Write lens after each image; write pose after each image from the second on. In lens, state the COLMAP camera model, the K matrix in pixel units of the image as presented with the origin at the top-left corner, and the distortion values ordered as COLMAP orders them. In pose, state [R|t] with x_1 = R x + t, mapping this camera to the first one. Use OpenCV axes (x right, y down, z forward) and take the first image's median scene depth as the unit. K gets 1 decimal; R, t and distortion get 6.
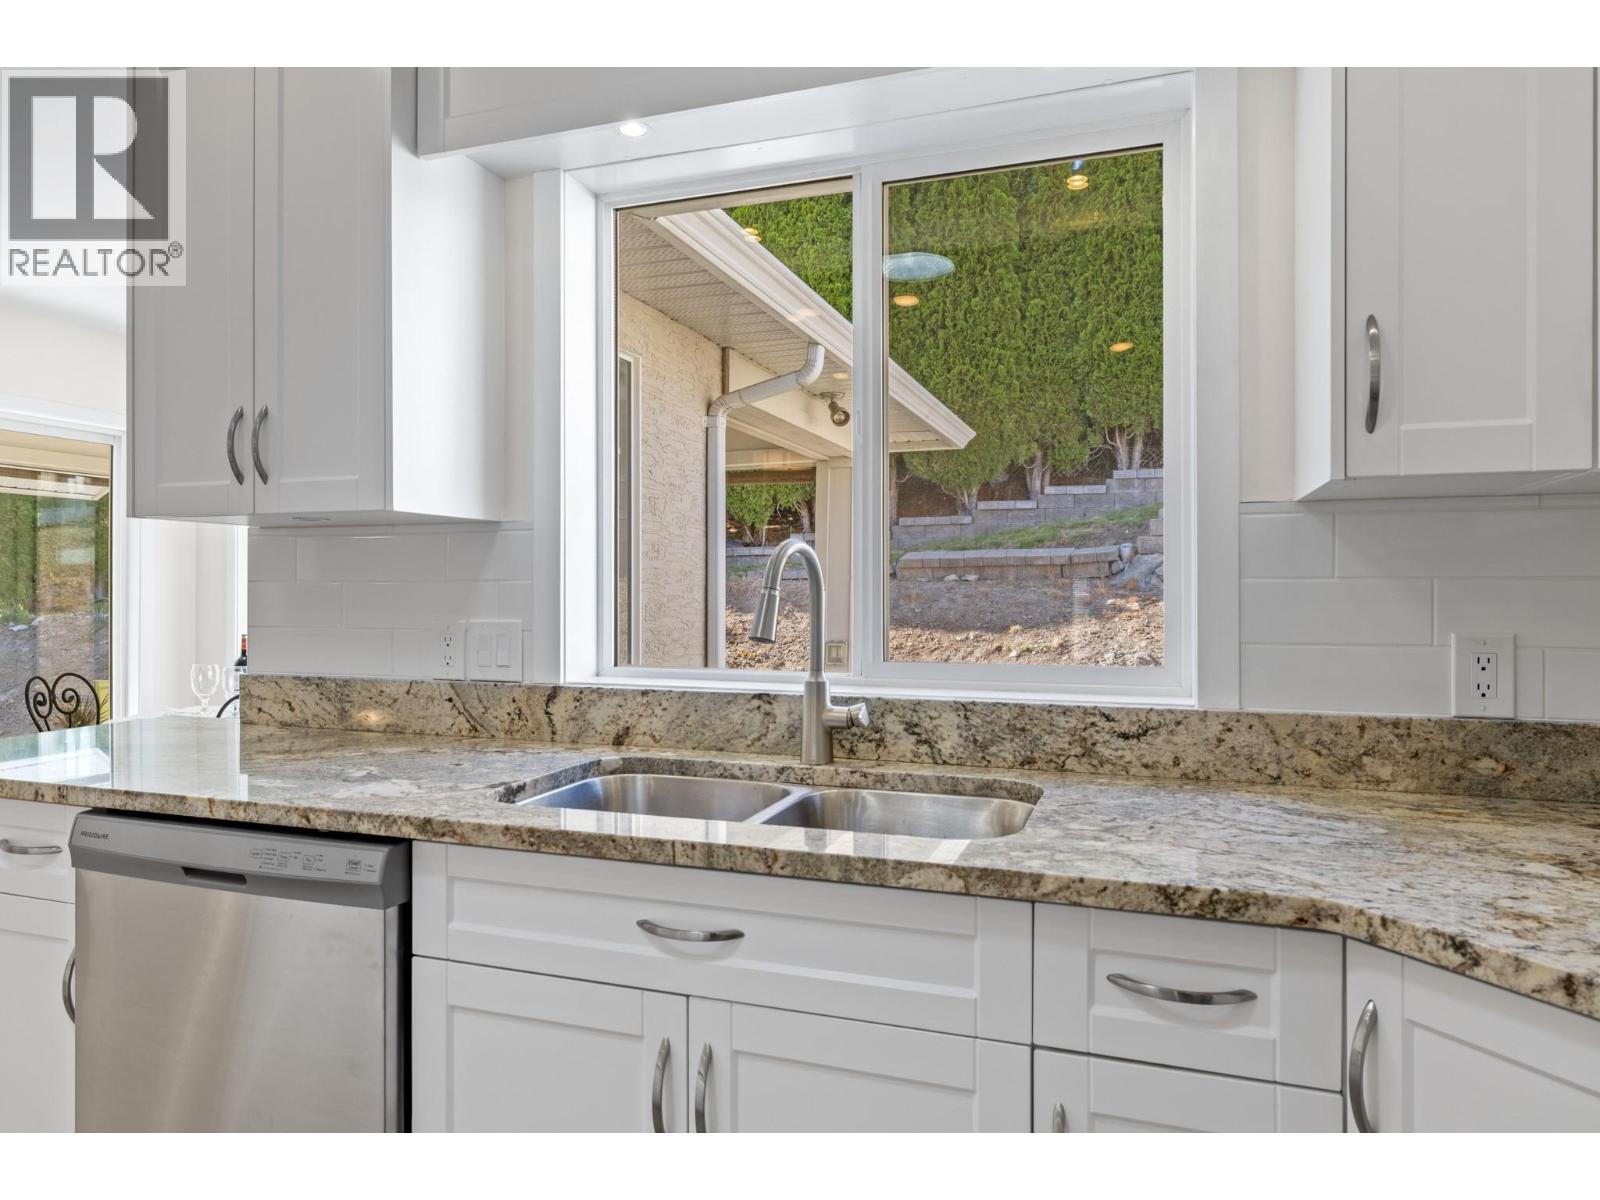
lens RADIAL K [[1011.3, 0, 795.7], [0, 1011.3, 584.9], [0, 0, 1]] dist [-0.000602, 0.000853]
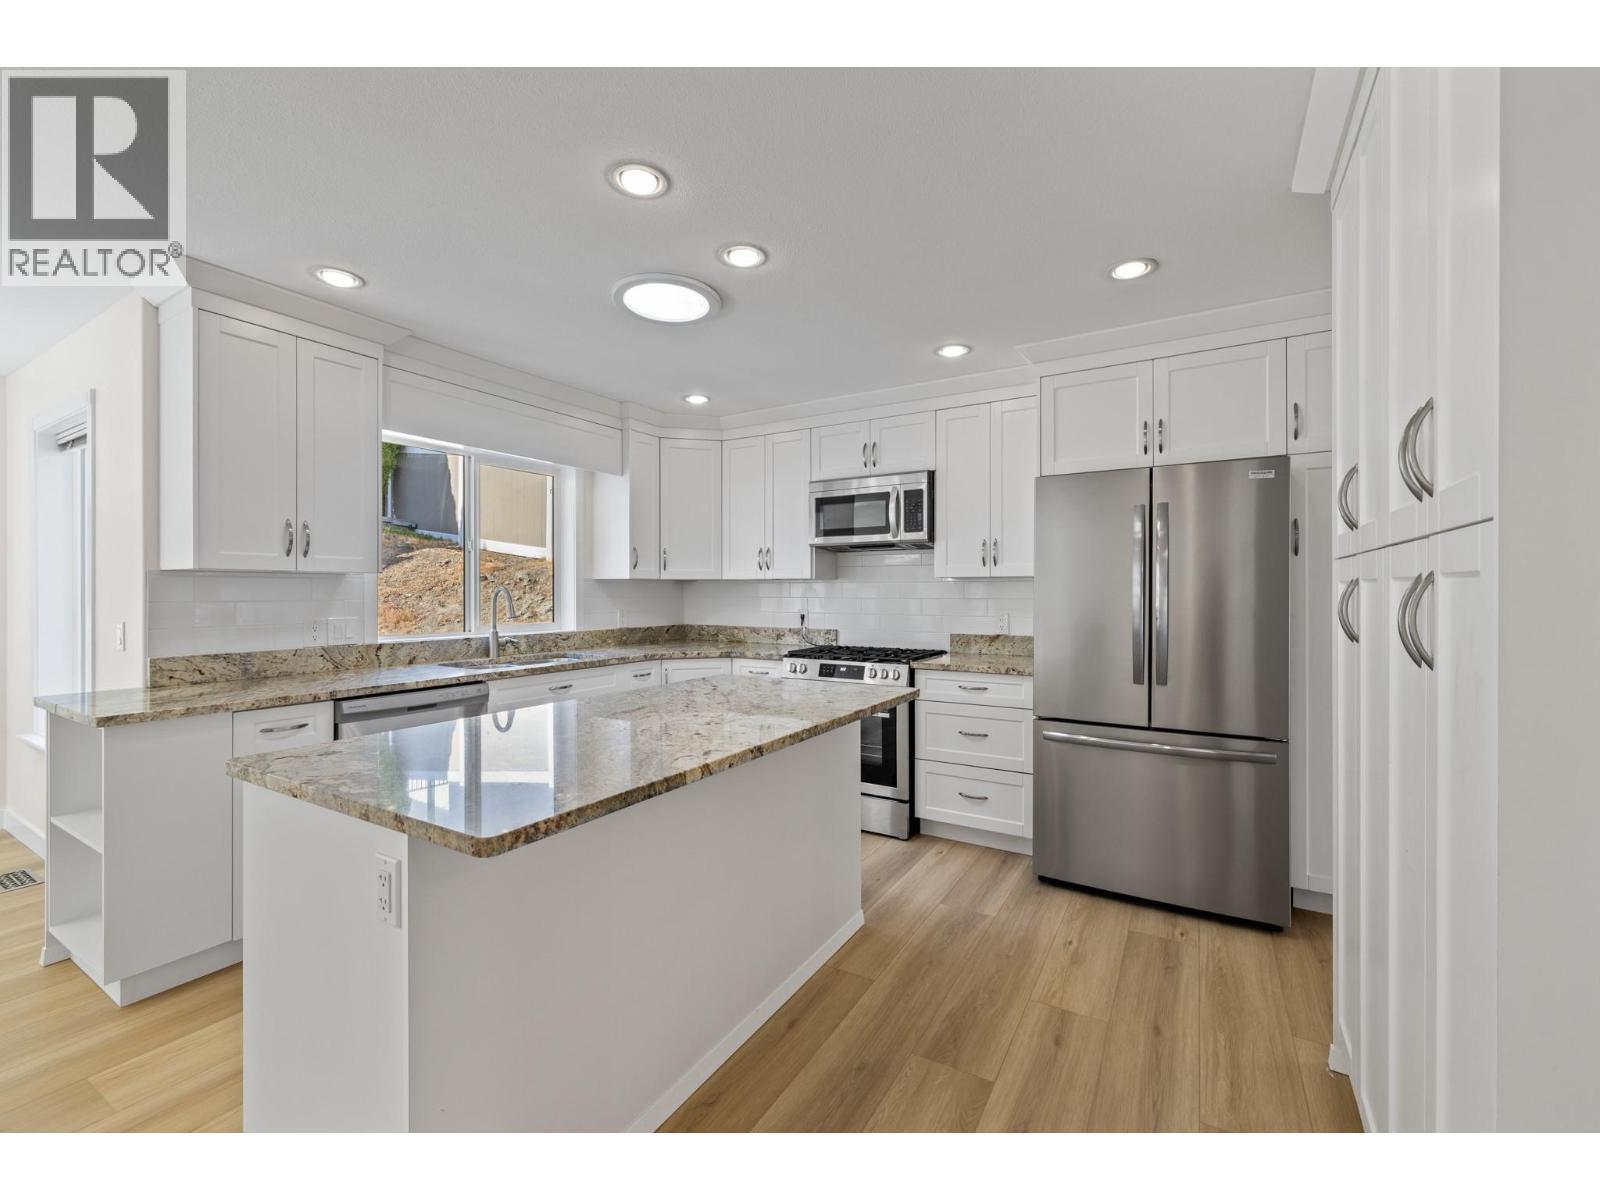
lens RADIAL K [[674.4, 0, 798.2], [0, 674.4, 592.3], [0, 0, 1]] dist [0.000825, 0.000938]
pose [[0.202005, -0.003290, 0.979379, -1.594260], [-0.006881, 0.999965, 0.004778, -0.036681], [-0.979360, -0.007705, 0.201975, -0.294641]]
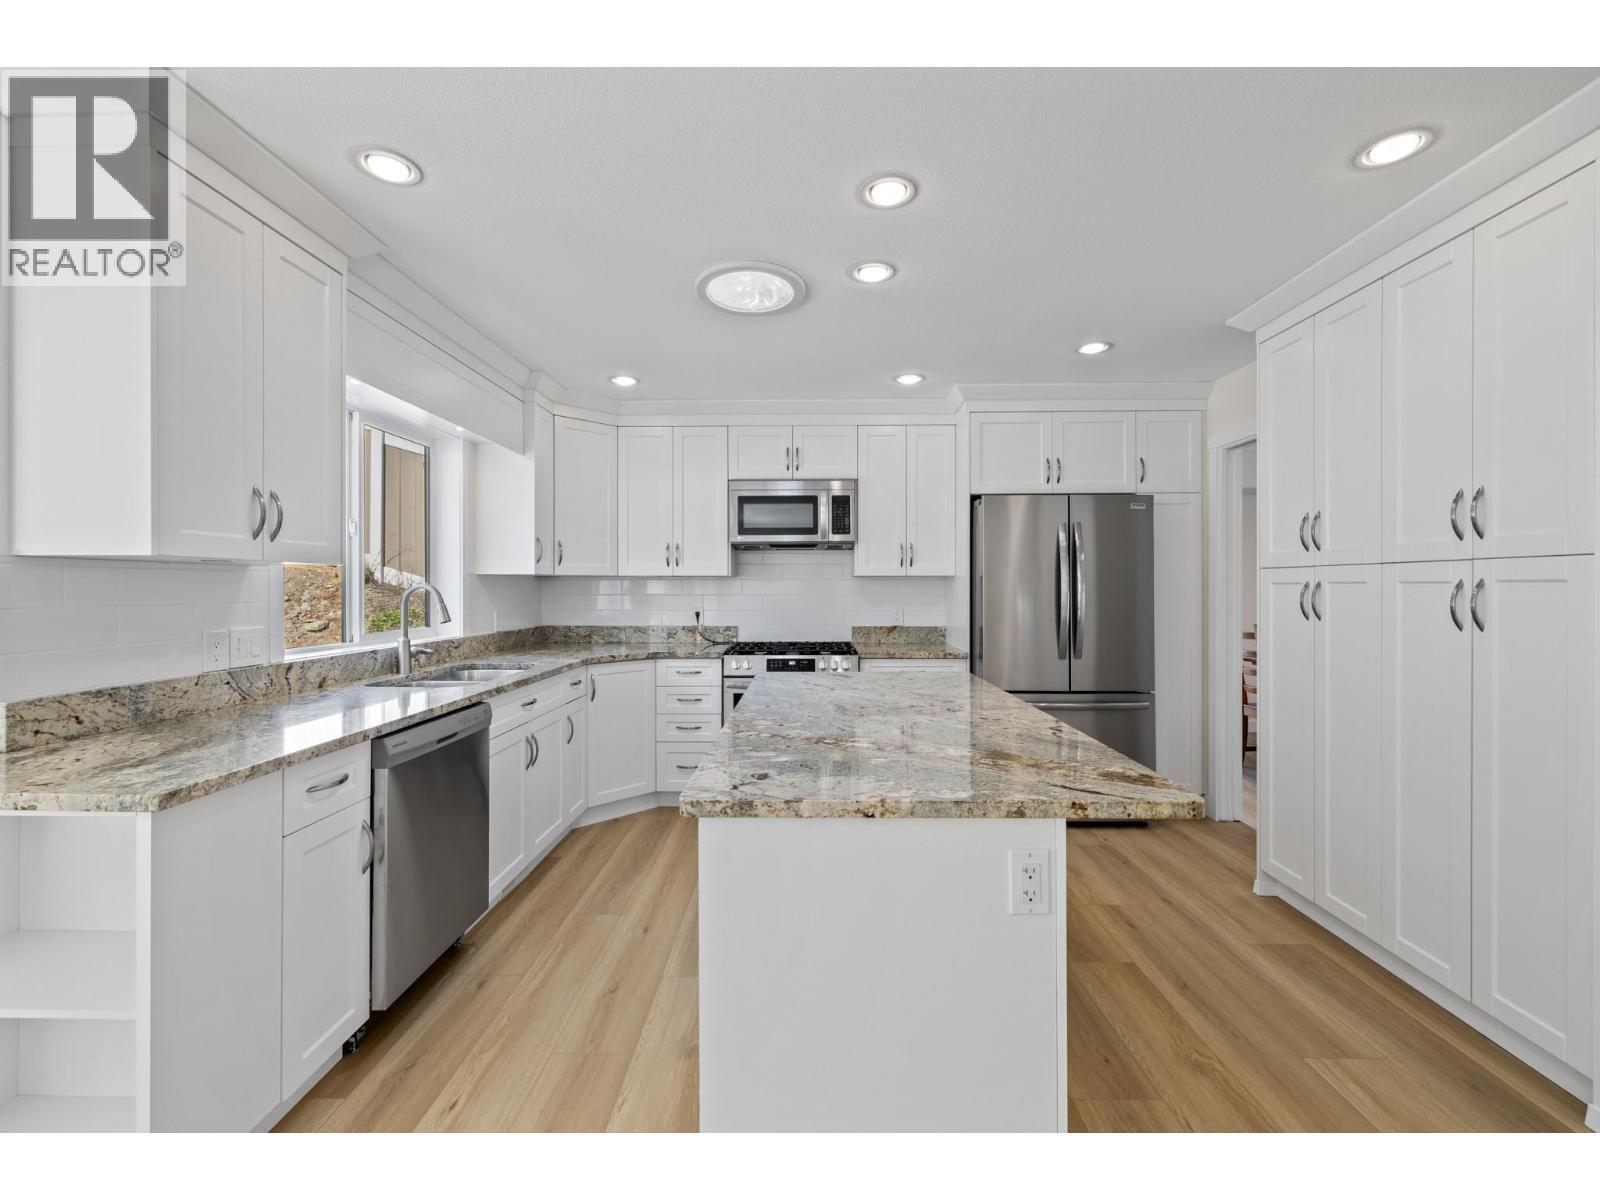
lens RADIAL K [[674.4, 0, 799.8], [0, 674.4, 589.2], [0, 0, 1]] dist [0.000825, 0.000938]
pose [[-0.316527, -0.004050, 0.948575, -1.598084], [-0.007214, 0.999972, 0.001862, -0.033548], [-0.948556, -0.006253, -0.316547, 0.532518]]
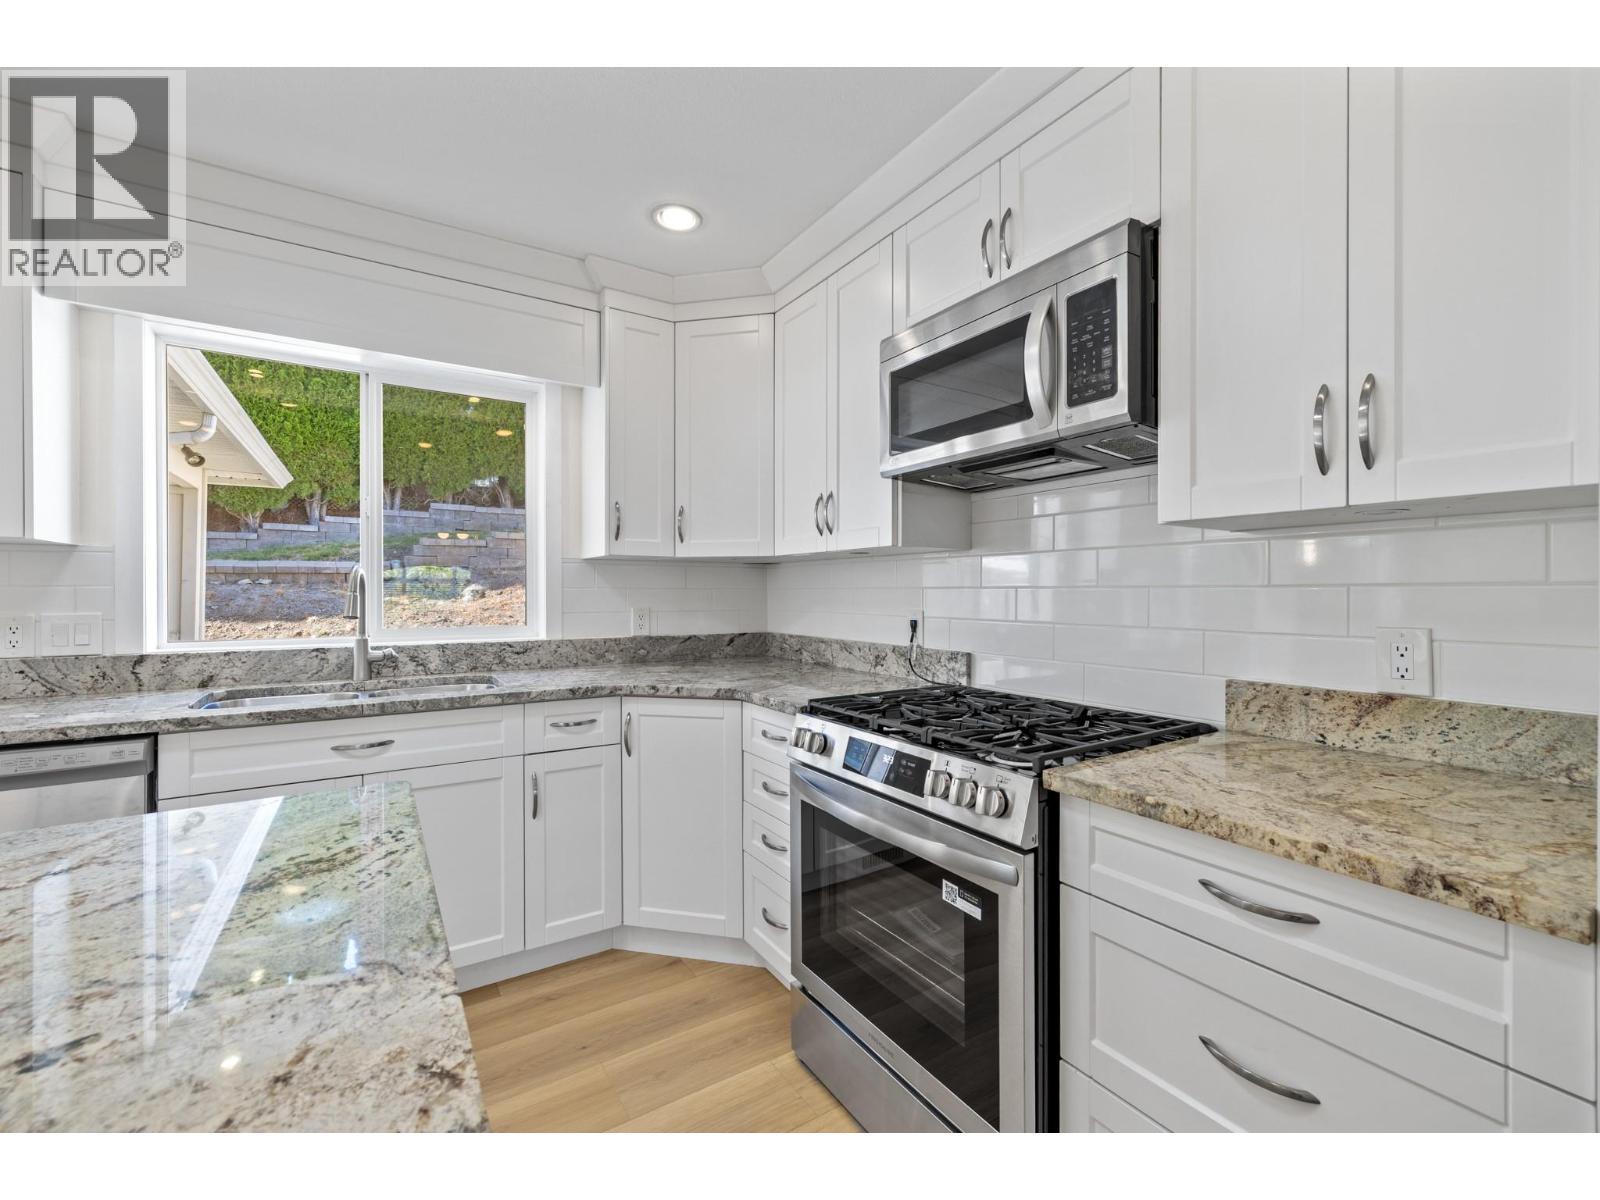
lens RADIAL K [[674.4, 0, 800.3], [0, 674.4, 594.3], [0, 0, 1]] dist [0.000825, 0.000938]
pose [[0.615456, -0.003268, 0.788165, -0.427154], [-0.005079, 0.999954, 0.008111, -0.005790], [-0.788155, -0.008995, 0.615411, -0.420306]]
